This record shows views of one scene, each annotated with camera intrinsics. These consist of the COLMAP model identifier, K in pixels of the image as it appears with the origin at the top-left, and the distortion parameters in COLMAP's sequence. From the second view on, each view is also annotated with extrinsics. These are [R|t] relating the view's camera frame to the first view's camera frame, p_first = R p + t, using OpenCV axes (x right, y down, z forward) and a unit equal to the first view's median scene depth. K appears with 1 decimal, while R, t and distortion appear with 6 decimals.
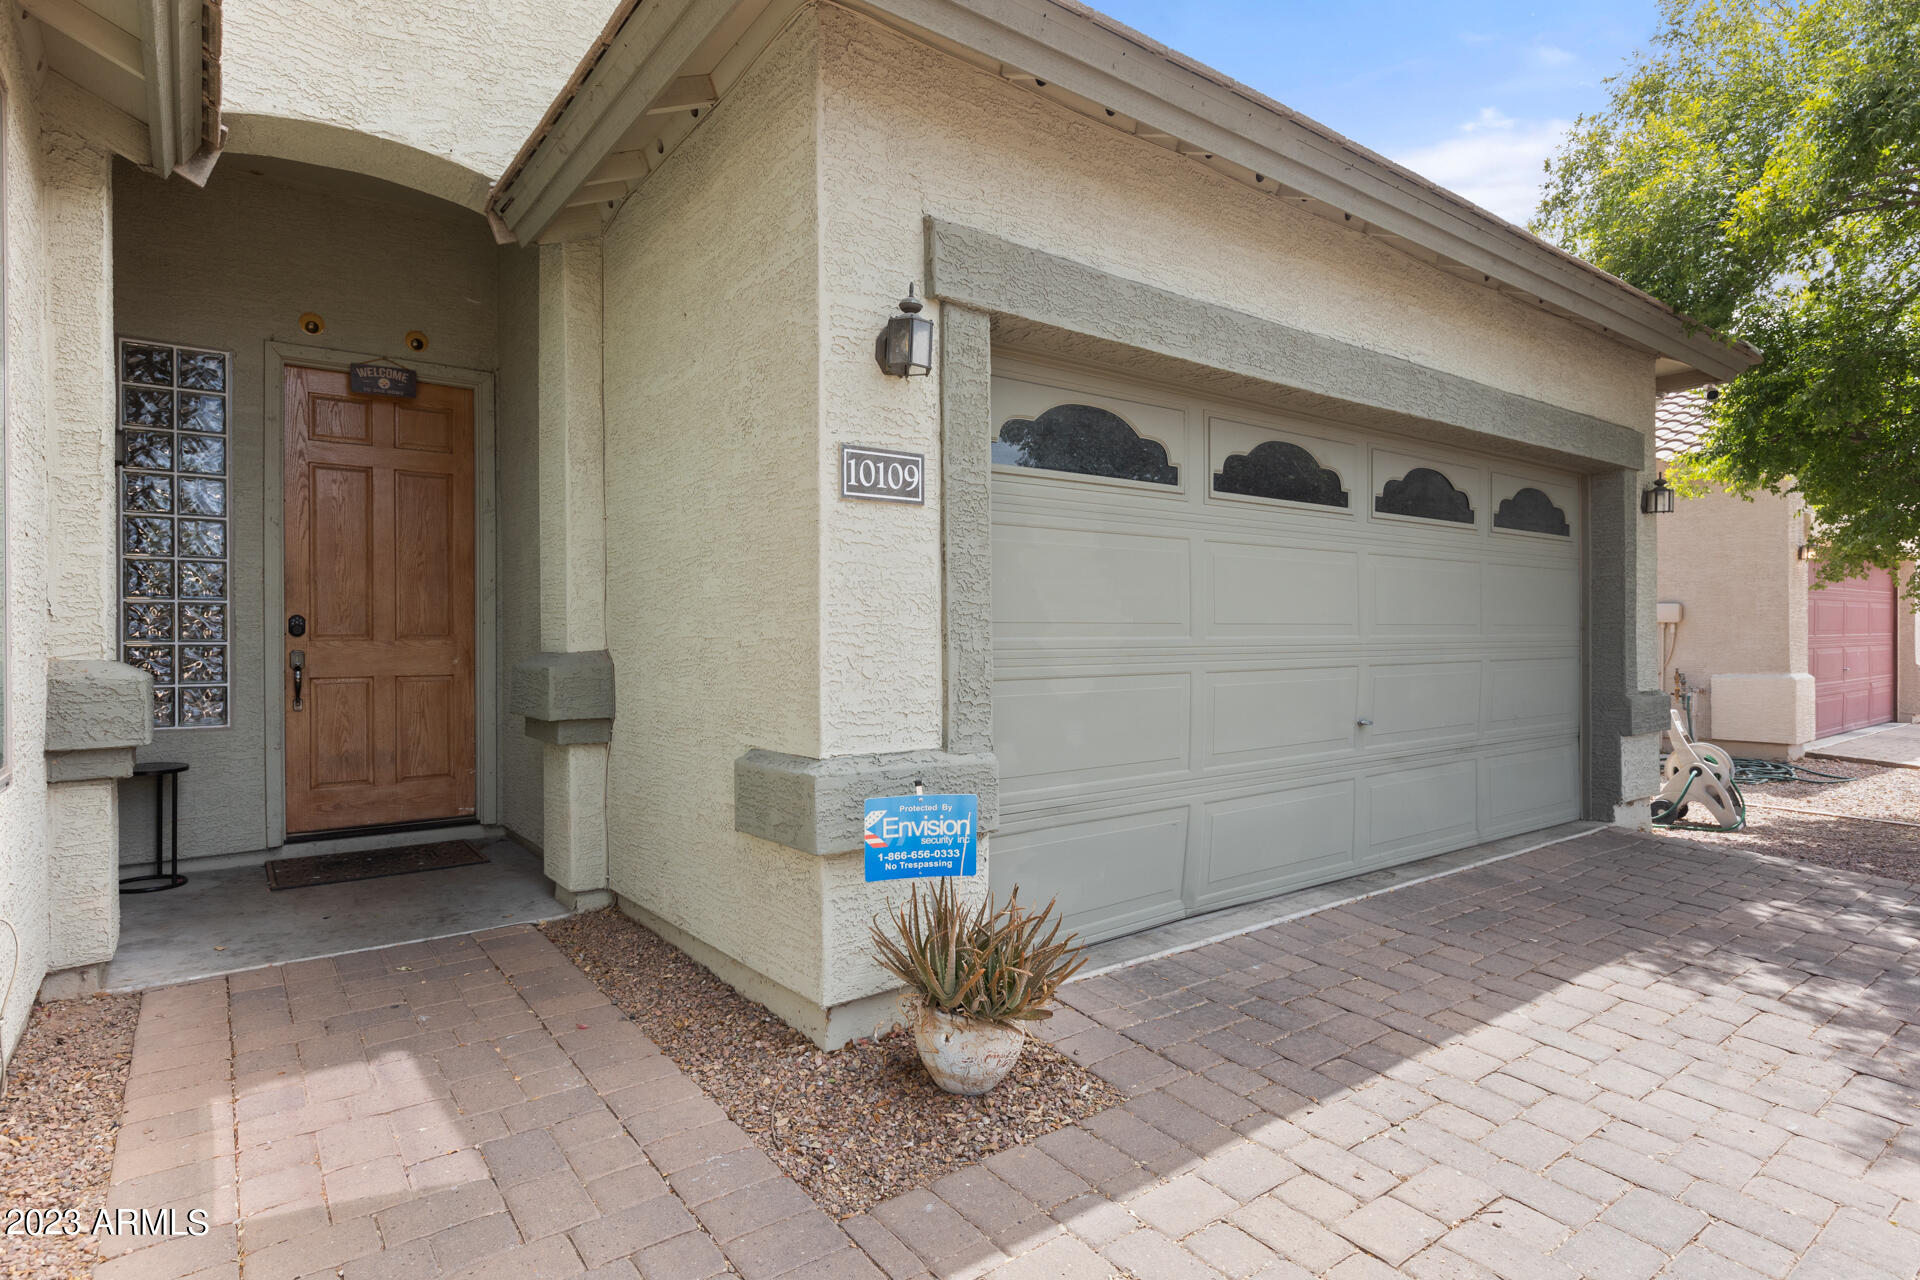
lens RADIAL K [[1000.7, 0, 968.0], [0, 1000.7, 645.3], [0, 0, 1]] dist [-0.004086, -0.000621]
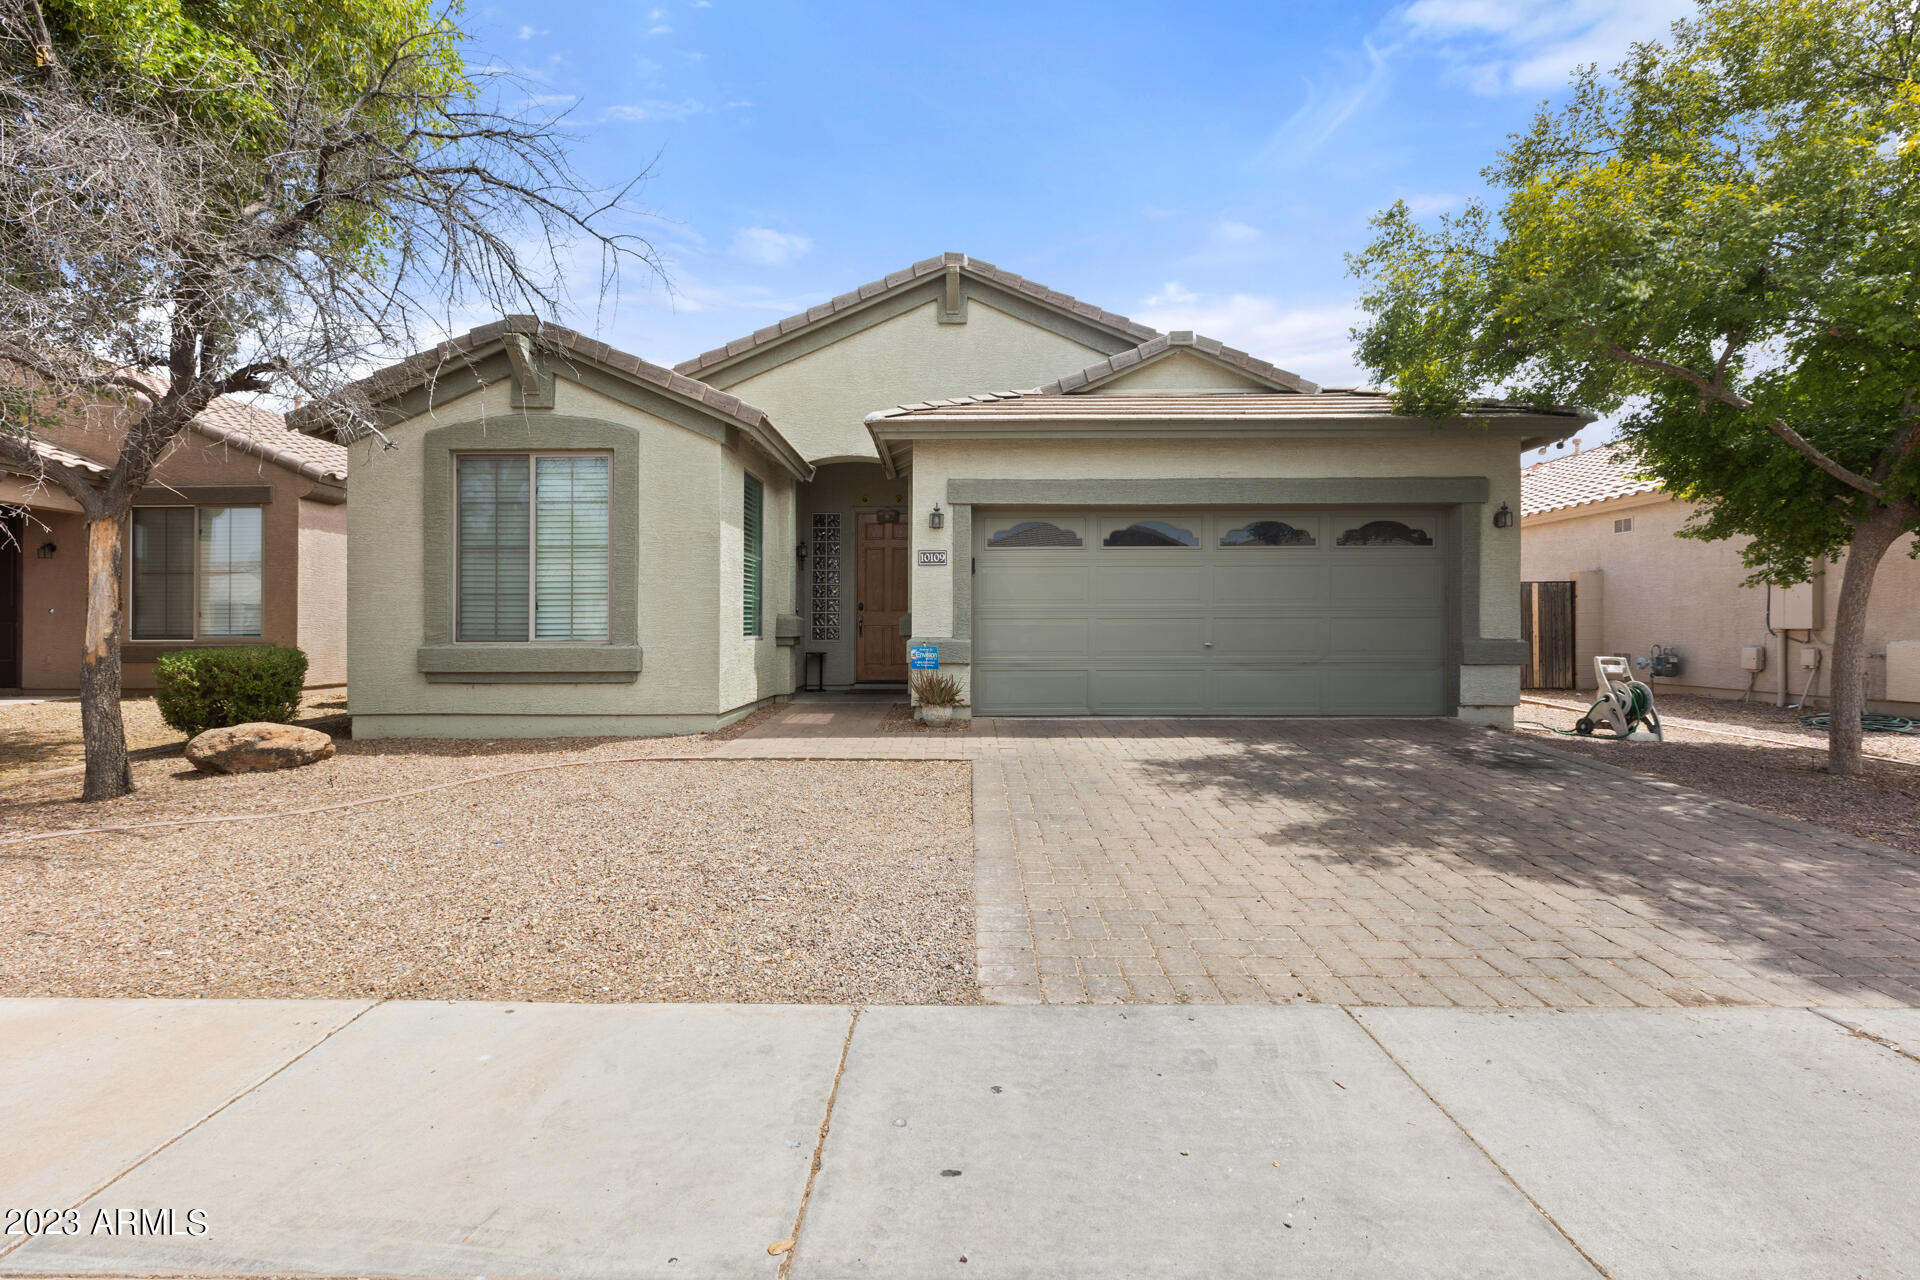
lens RADIAL K [[847.1, 0, 956.0], [0, 847.1, 633.5], [0, 0, 1]] dist [0.000128, 0.000054]
pose [[0.791450, 0.006238, -0.611203, 1.277218], [-0.006487, 0.999977, 0.001806, 0.063562], [0.611200, 0.002535, 0.791472, -0.922232]]
